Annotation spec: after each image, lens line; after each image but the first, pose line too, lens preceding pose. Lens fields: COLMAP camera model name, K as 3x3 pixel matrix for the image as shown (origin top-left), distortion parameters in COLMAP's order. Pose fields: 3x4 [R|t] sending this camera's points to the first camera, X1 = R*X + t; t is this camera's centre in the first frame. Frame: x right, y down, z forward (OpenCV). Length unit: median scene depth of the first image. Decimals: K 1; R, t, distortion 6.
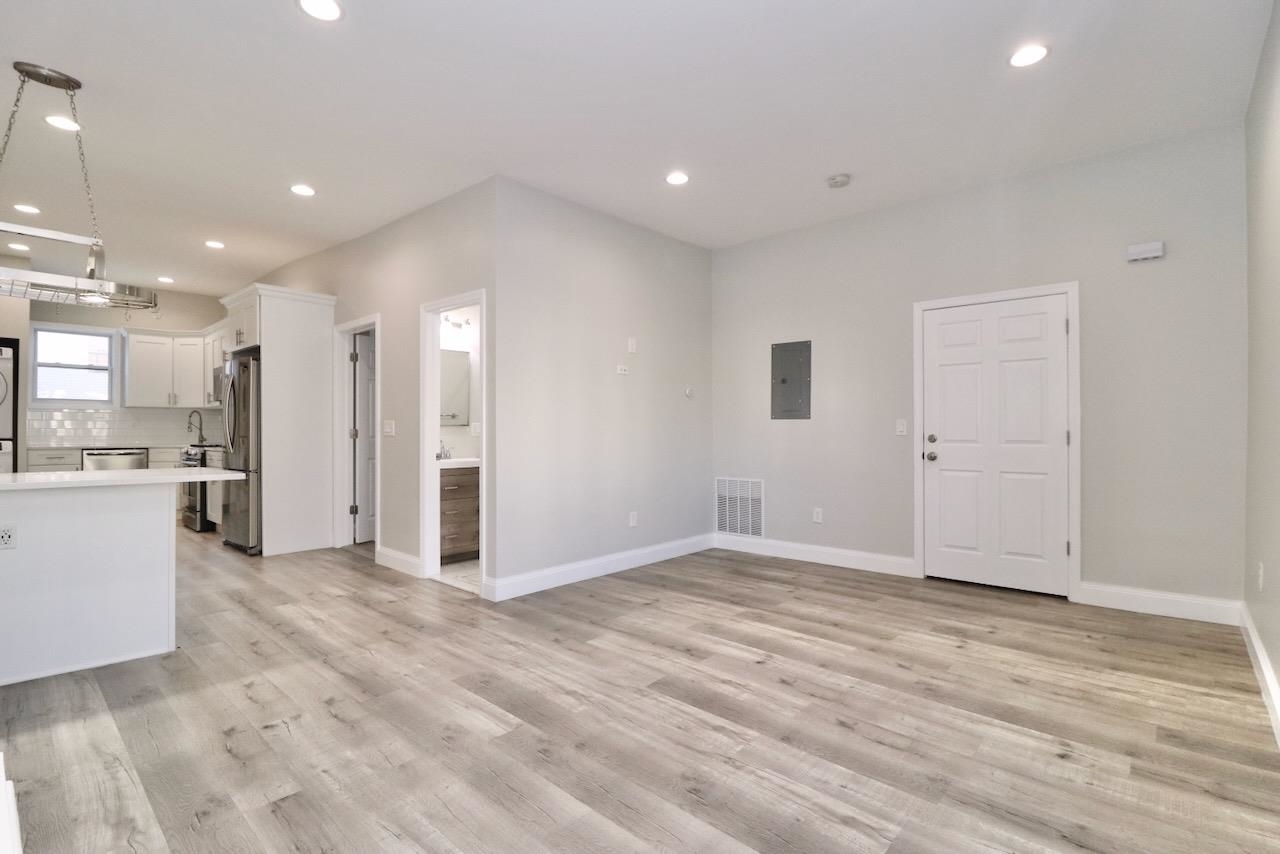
lens RADIAL K [[591.9, 0, 649.4], [0, 591.9, 427.7], [0, 0, 1]] dist [-0.001078, -0.013054]
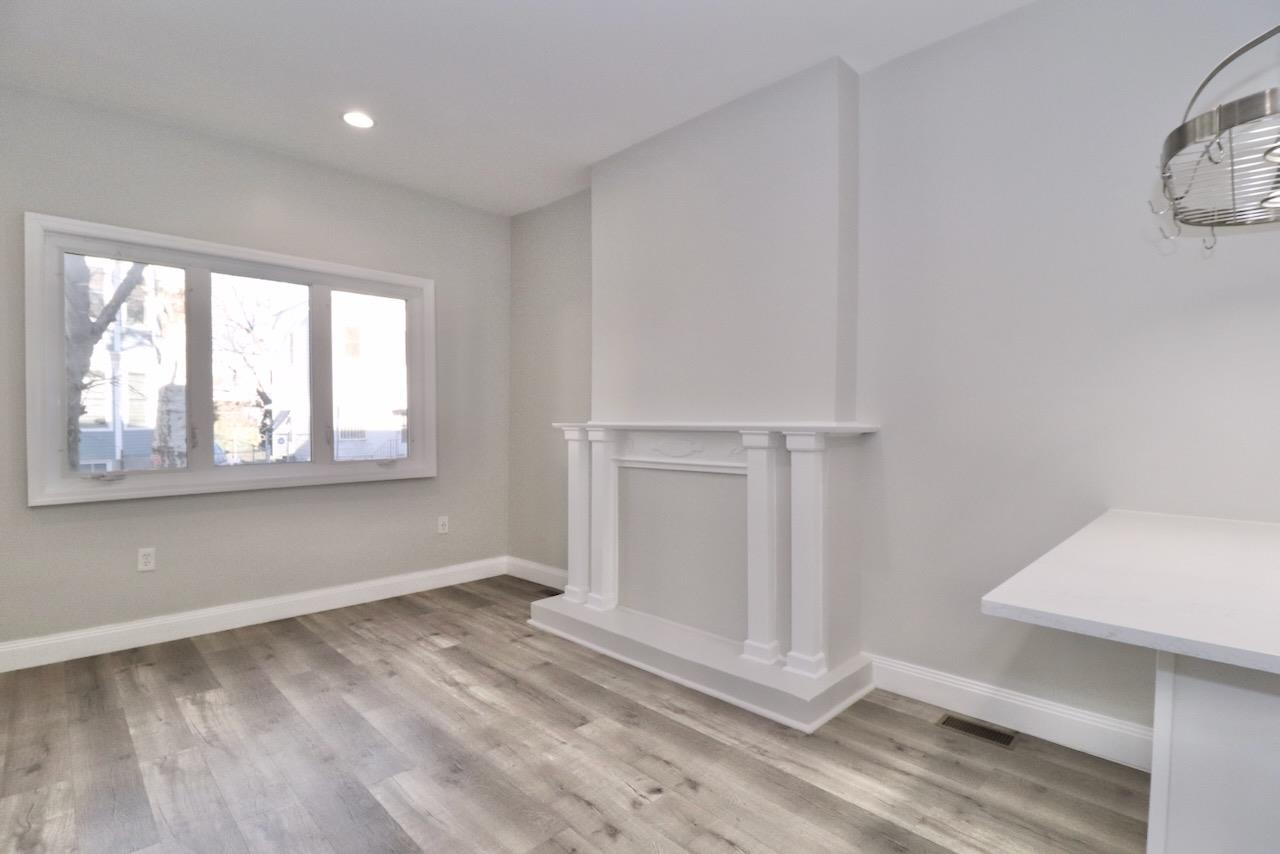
lens RADIAL K [[609.1, 0, 652.7], [0, 609.1, 423.5], [0, 0, 1]] dist [0.000346, -0.014197]
pose [[-0.998144, -0.006064, 0.060596, -0.499619], [-0.005762, 0.999970, 0.005150, -0.030269], [-0.060625, 0.004791, -0.998149, 1.369524]]
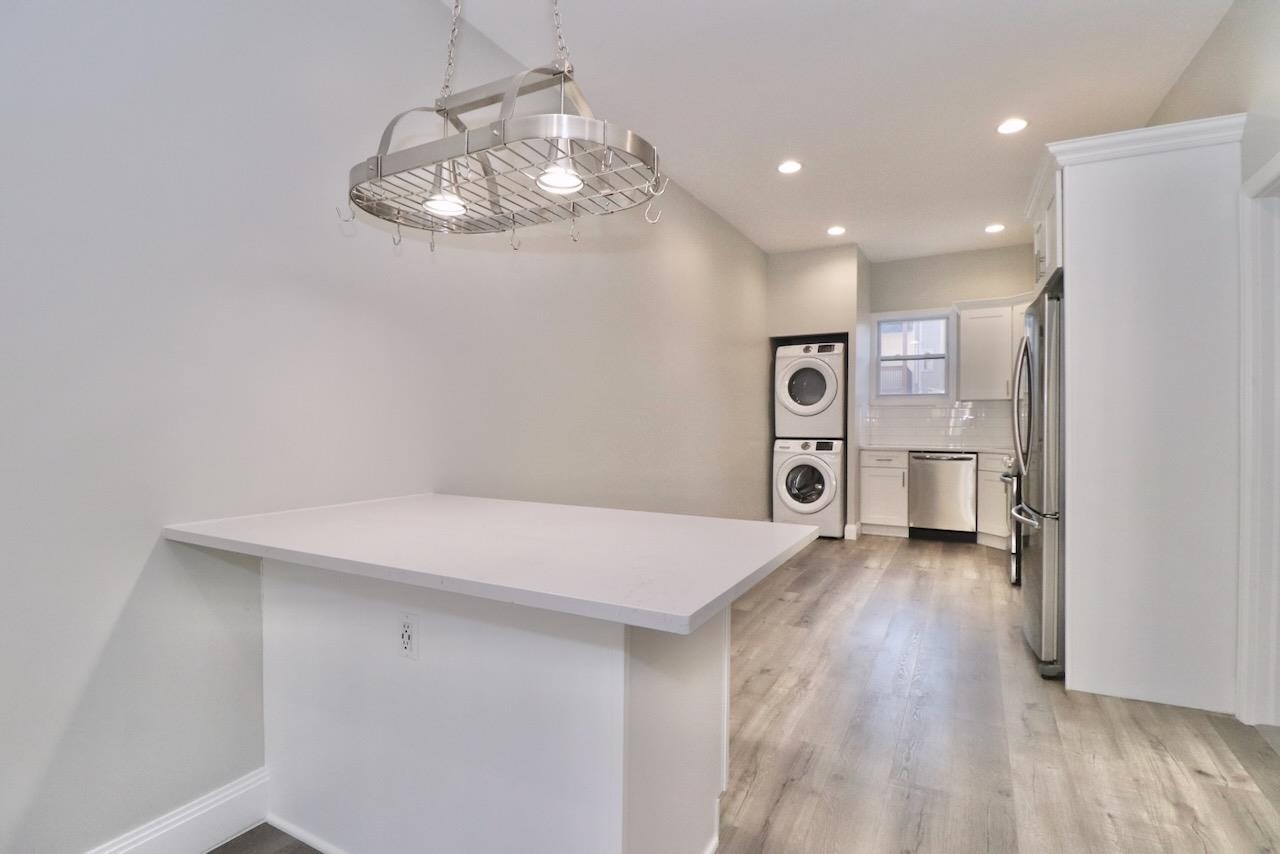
lens RADIAL K [[606.2, 0, 650.7], [0, 606.2, 427.5], [0, 0, 1]] dist [-0.000859, -0.012129]
pose [[0.232801, 0.006783, -0.972501, -0.404959], [0.003583, 0.999963, 0.007832, -0.014196], [0.972518, -0.005308, 0.232768, 0.906071]]
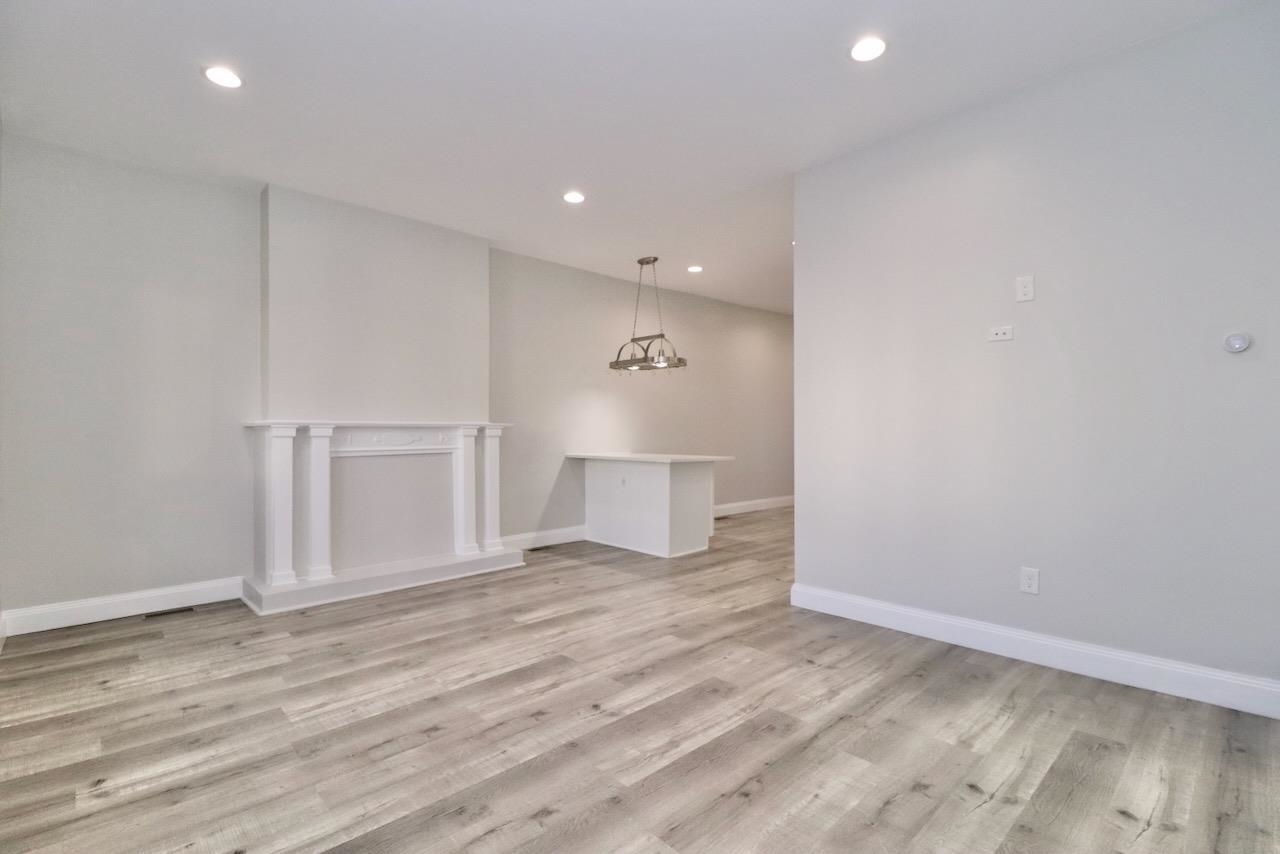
lens RADIAL K [[591.9, 0, 649.4], [0, 591.9, 427.7], [0, 0, 1]] dist [-0.001078, -0.013054]
pose [[-0.081732, -0.013920, -0.996557, 0.947471], [0.005429, 0.999881, -0.014412, 0.013477], [0.996640, -0.006588, -0.081646, 1.064494]]
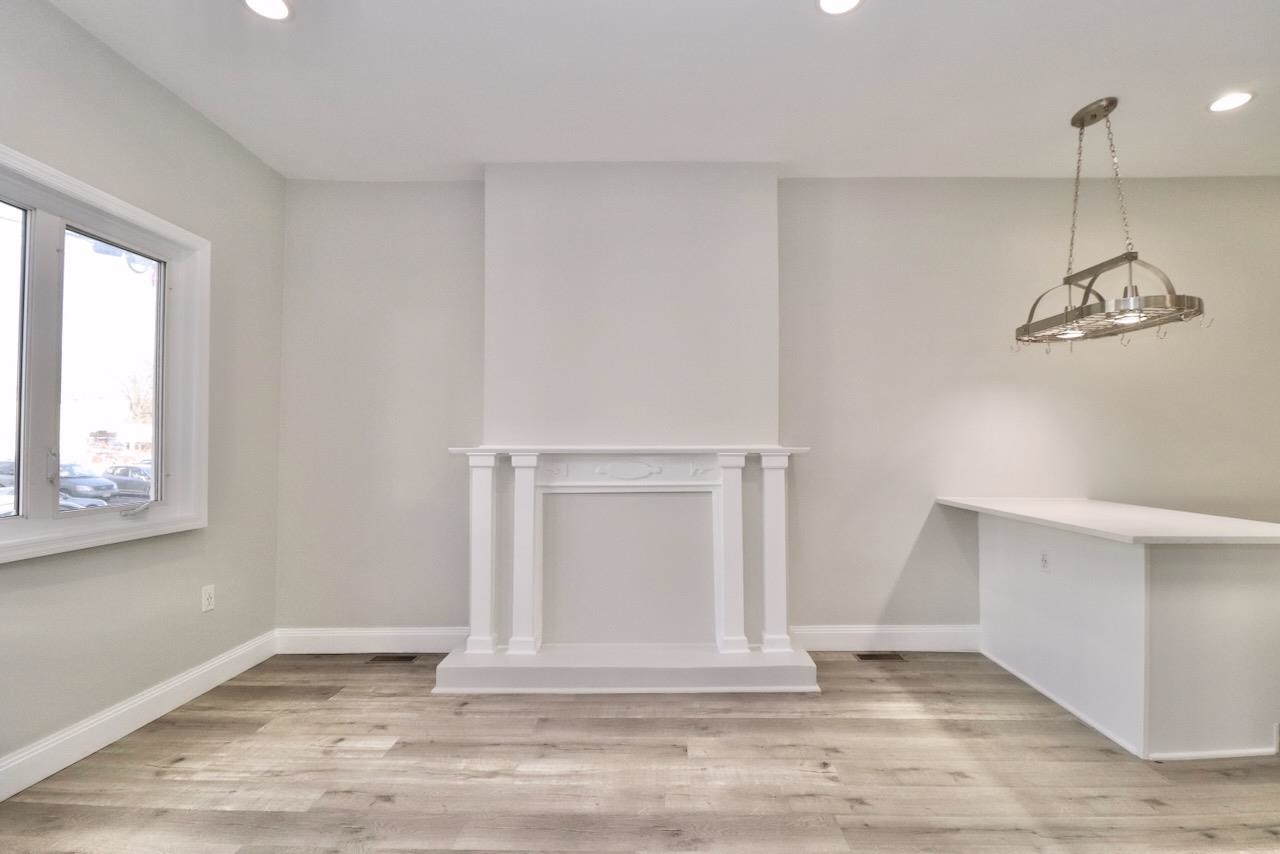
lens RADIAL K [[596.5, 0, 649.3], [0, 596.5, 427.6], [0, 0, 1]] dist [-0.000364, -0.014211]
pose [[-0.763583, -0.025134, -0.645220, 0.180996], [-0.001914, 0.999326, -0.036662, -0.020626], [0.645707, -0.026759, -0.763116, 1.150983]]
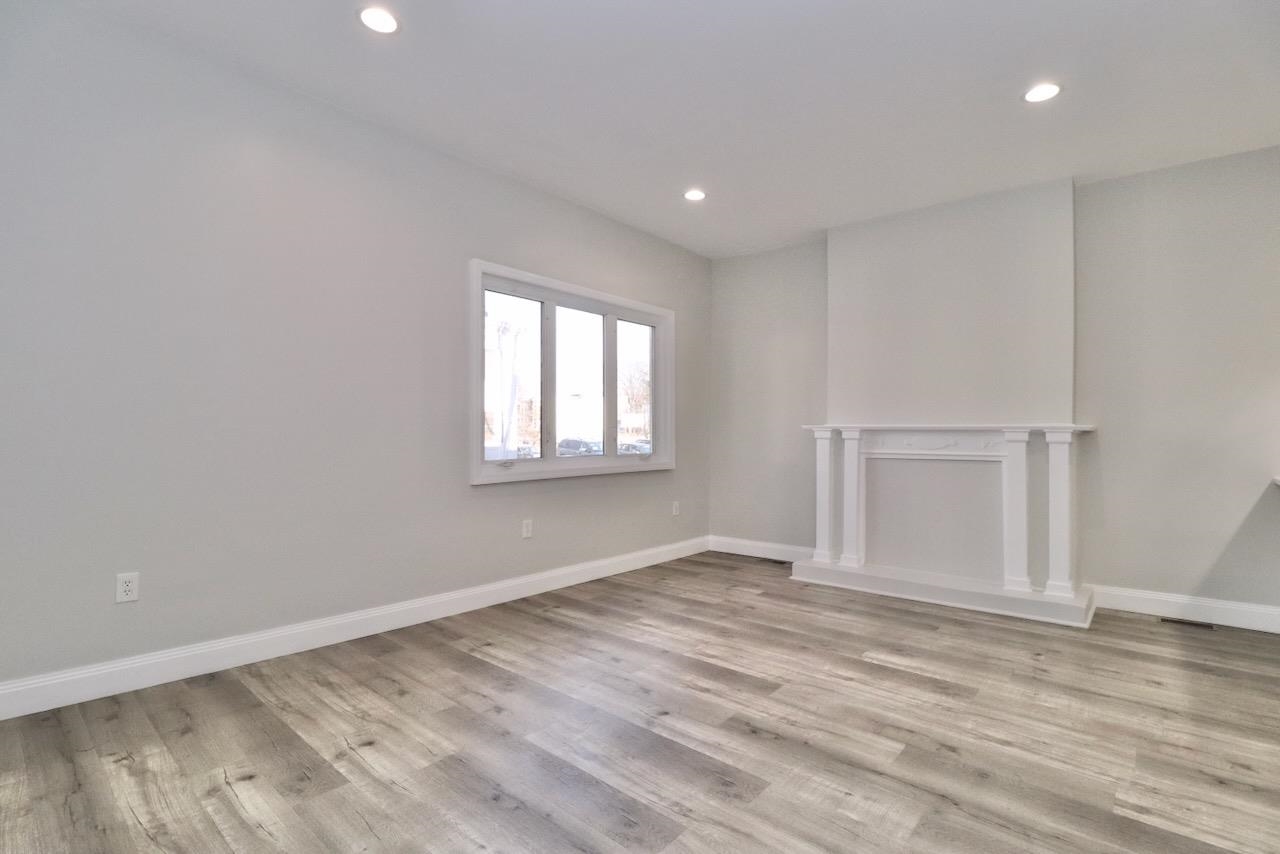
lens RADIAL K [[596.5, 0, 649.3], [0, 596.5, 427.6], [0, 0, 1]] dist [-0.000364, -0.014211]
pose [[-0.999784, -0.011742, -0.017154, 0.210993], [-0.011610, 0.999903, -0.007736, -0.000593], [0.017243, -0.007535, -0.999823, 1.713914]]
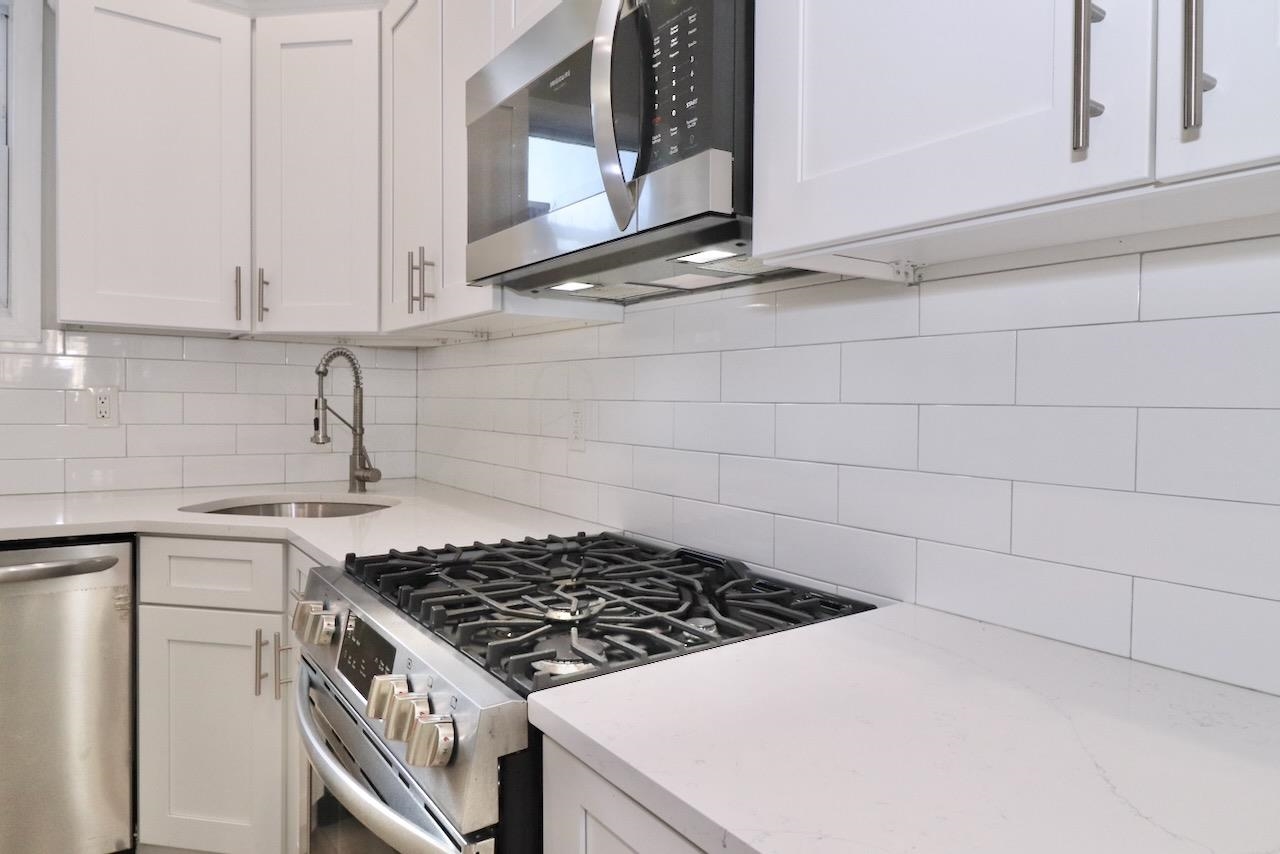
lens RADIAL K [[789.2, 0, 657.4], [0, 789.2, 423.8], [0, 0, 1]] dist [0.002620, -0.014444]
pose [[0.974664, 0.025845, -0.222174, -1.444607], [-0.019037, 0.999283, 0.032732, -0.029825], [0.222860, -0.027673, 0.974458, 1.807560]]
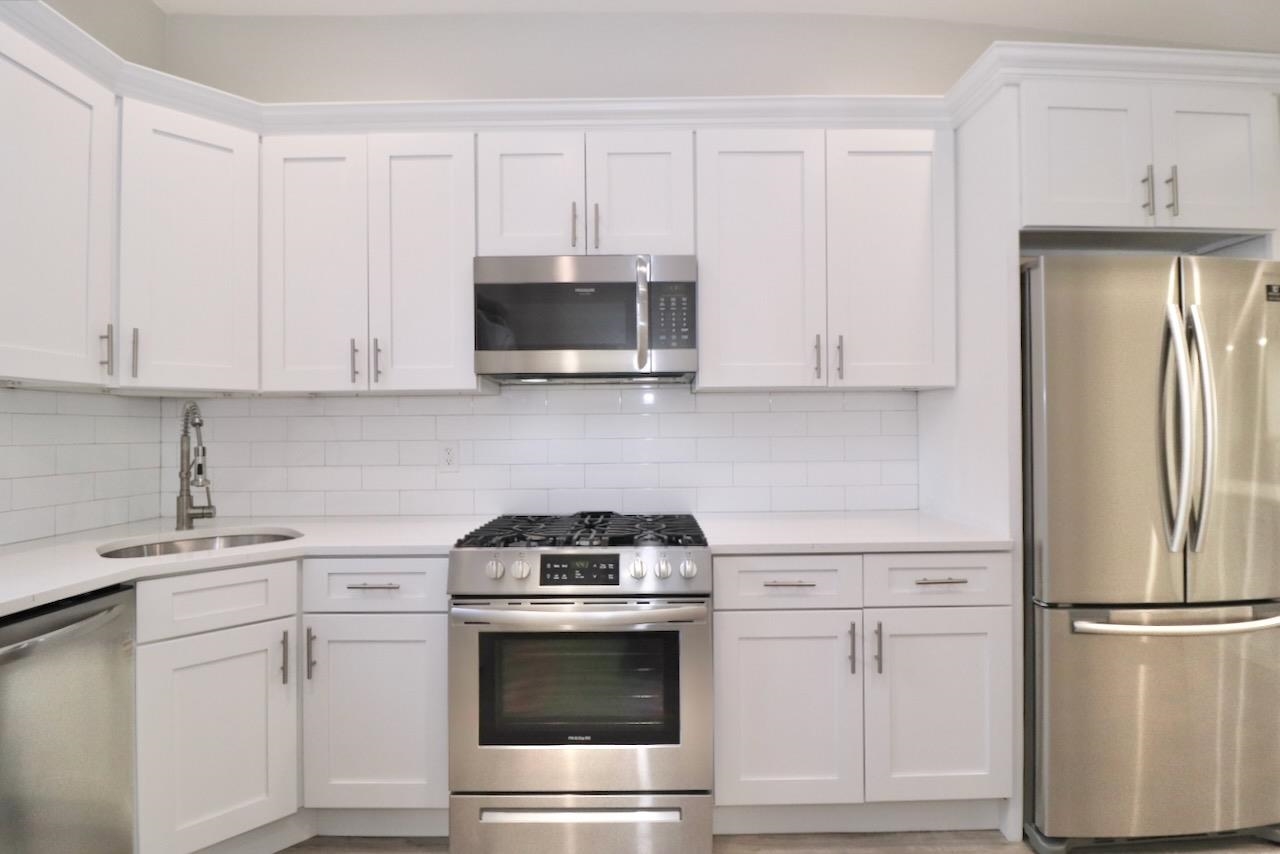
lens RADIAL K [[609.1, 0, 652.7], [0, 609.1, 423.5], [0, 0, 1]] dist [0.000346, -0.014197]
pose [[0.746052, 0.003302, 0.665879, -1.970337], [0.003139, 0.999959, -0.008475, -0.041040], [-0.665880, 0.008413, 0.746012, 1.652901]]
